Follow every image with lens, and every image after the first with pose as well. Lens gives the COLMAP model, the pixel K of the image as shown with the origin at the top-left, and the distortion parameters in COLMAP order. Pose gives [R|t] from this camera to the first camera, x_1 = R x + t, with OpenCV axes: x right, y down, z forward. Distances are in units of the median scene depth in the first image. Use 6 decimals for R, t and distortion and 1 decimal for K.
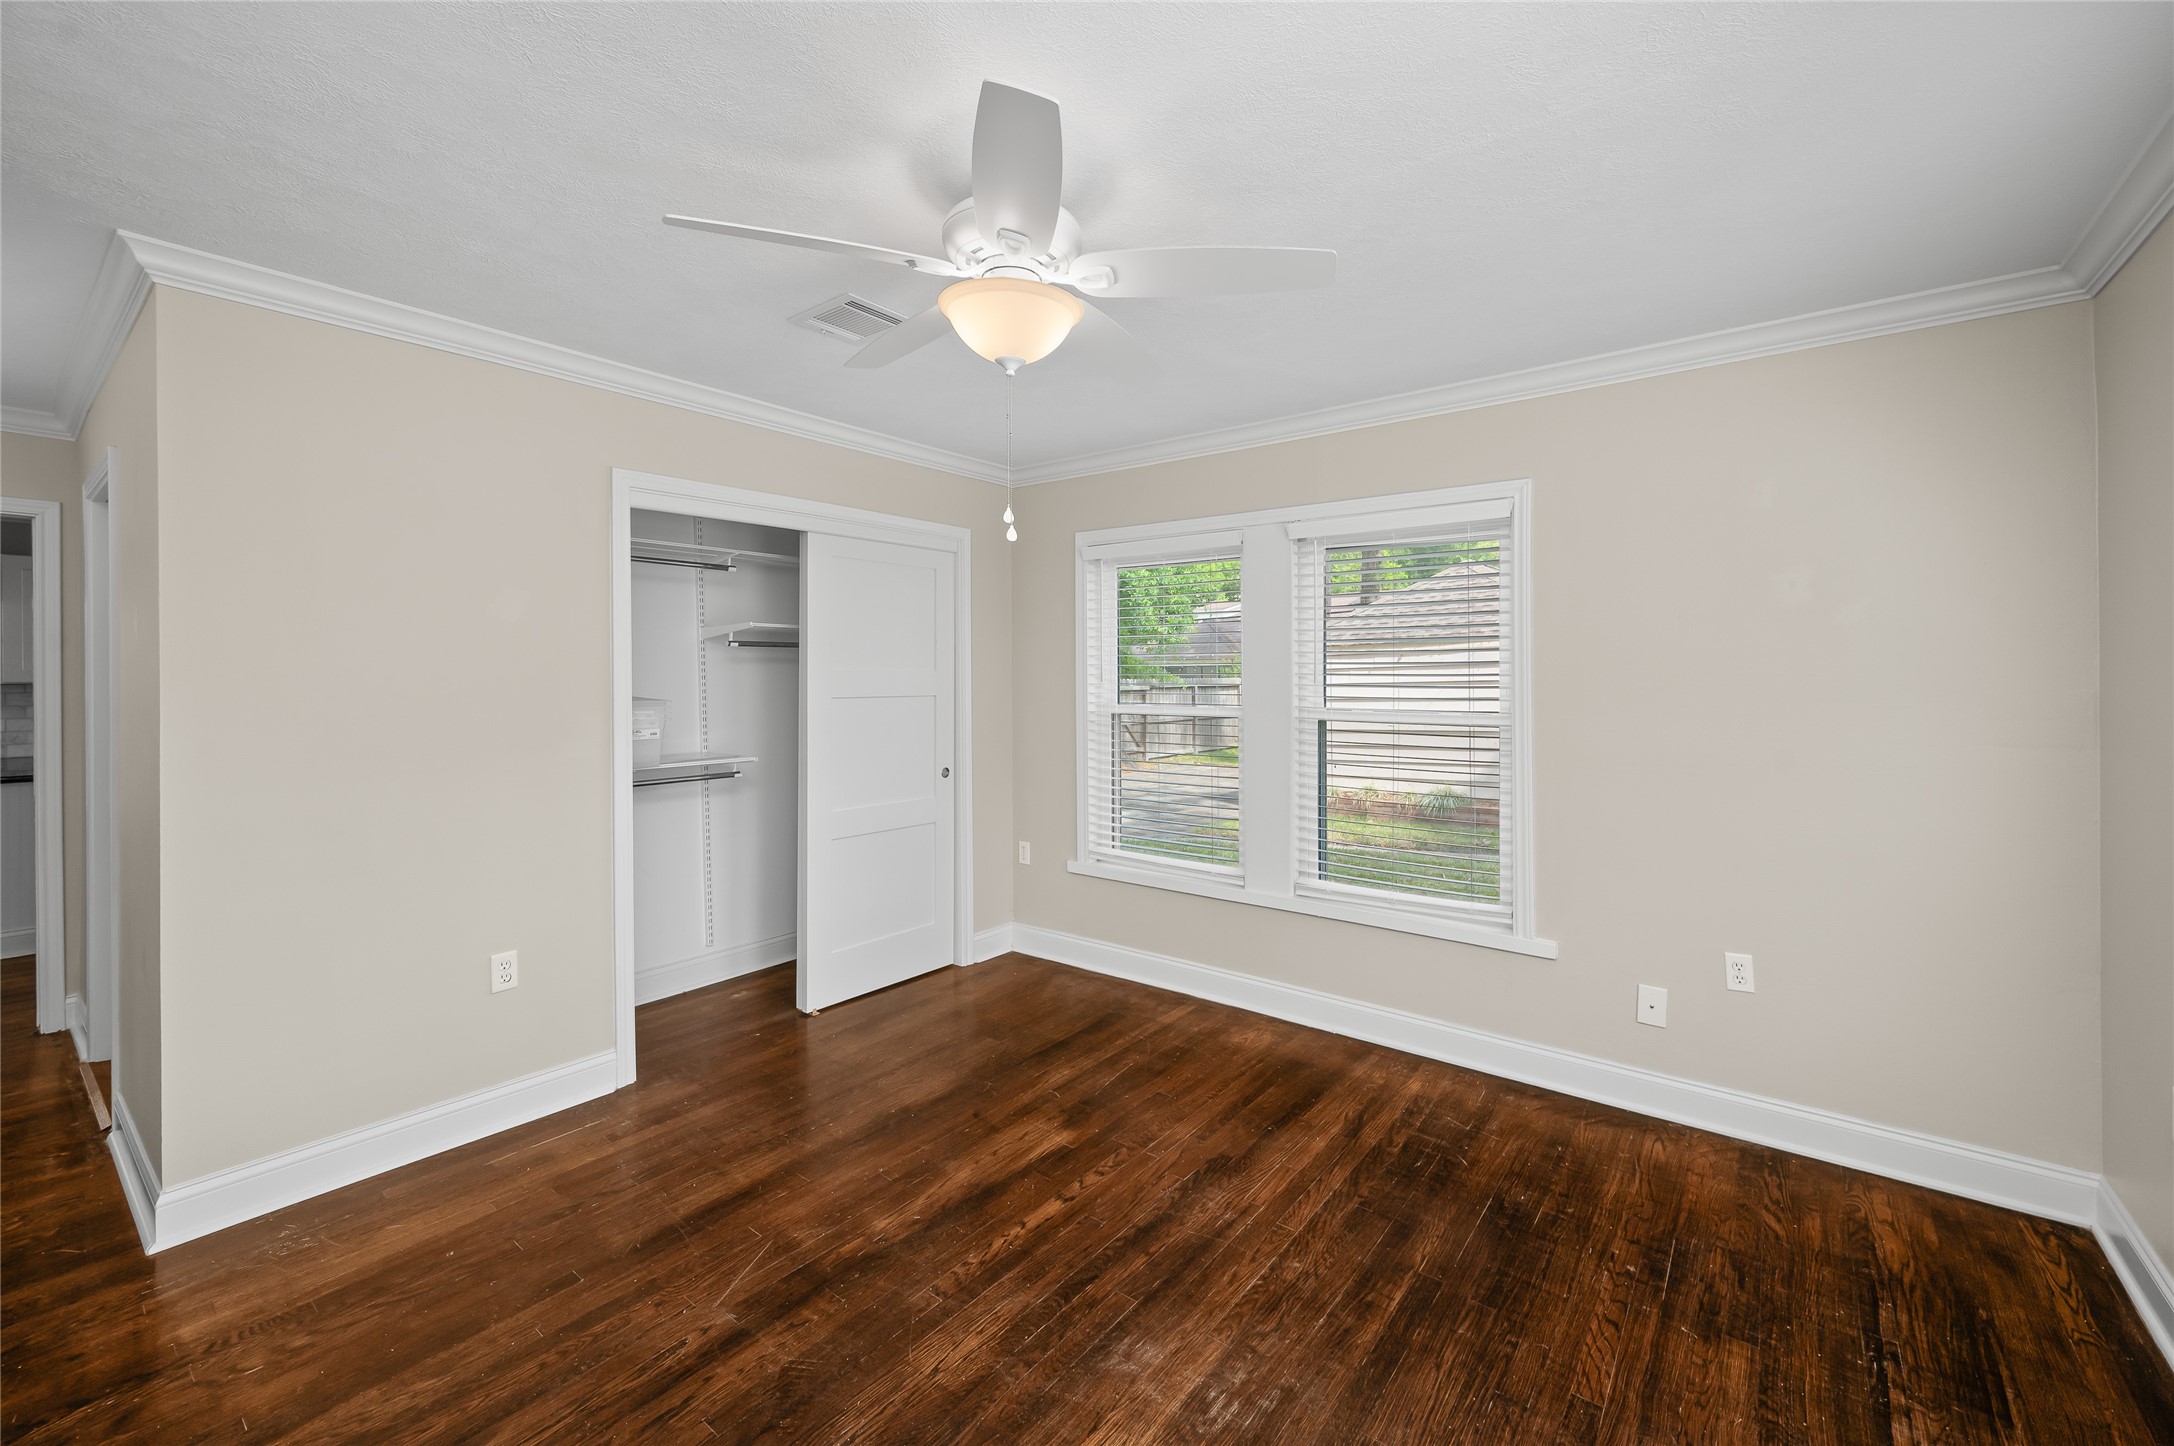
lens RADIAL K [[879.1, 0, 1091.9], [0, 879.1, 678.3], [0, 0, 1]] dist [-0.001045, 0.000356]
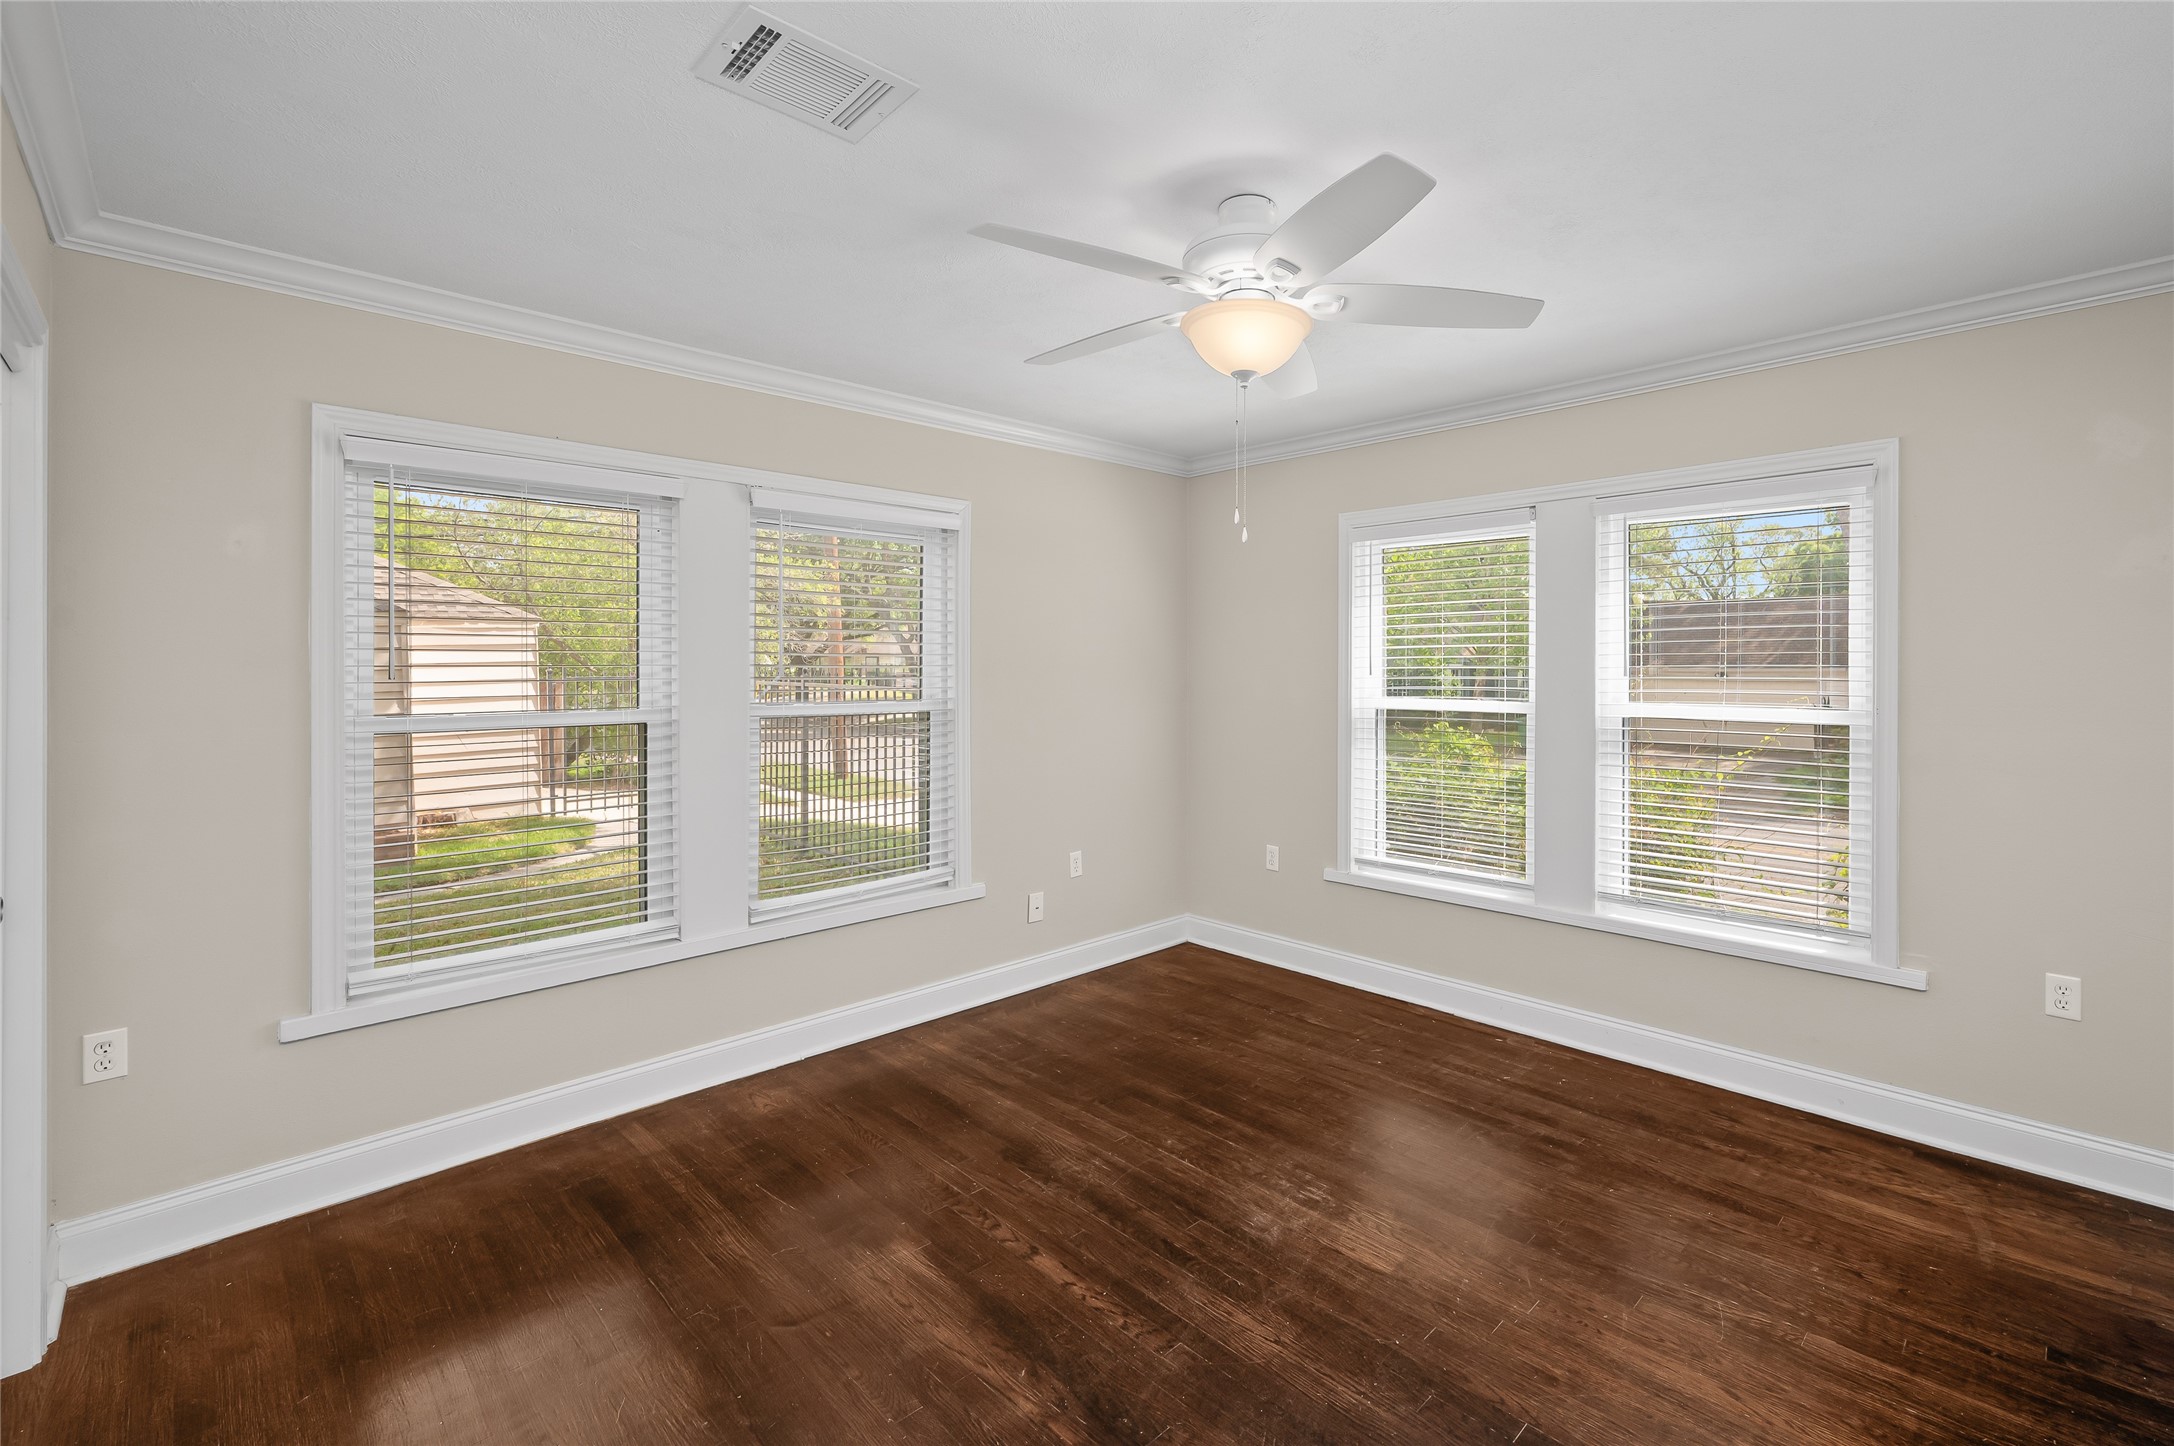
lens RADIAL K [[946.2, 0, 1183.0], [0, 946.2, 661.9], [0, 0, 1]] dist [0.000936, 0.000130]
pose [[0.106702, 0.002762, 0.994287, -0.998380], [0.004454, 0.999985, -0.003255, -0.004286], [-0.994281, 0.004776, 0.106688, 0.762834]]
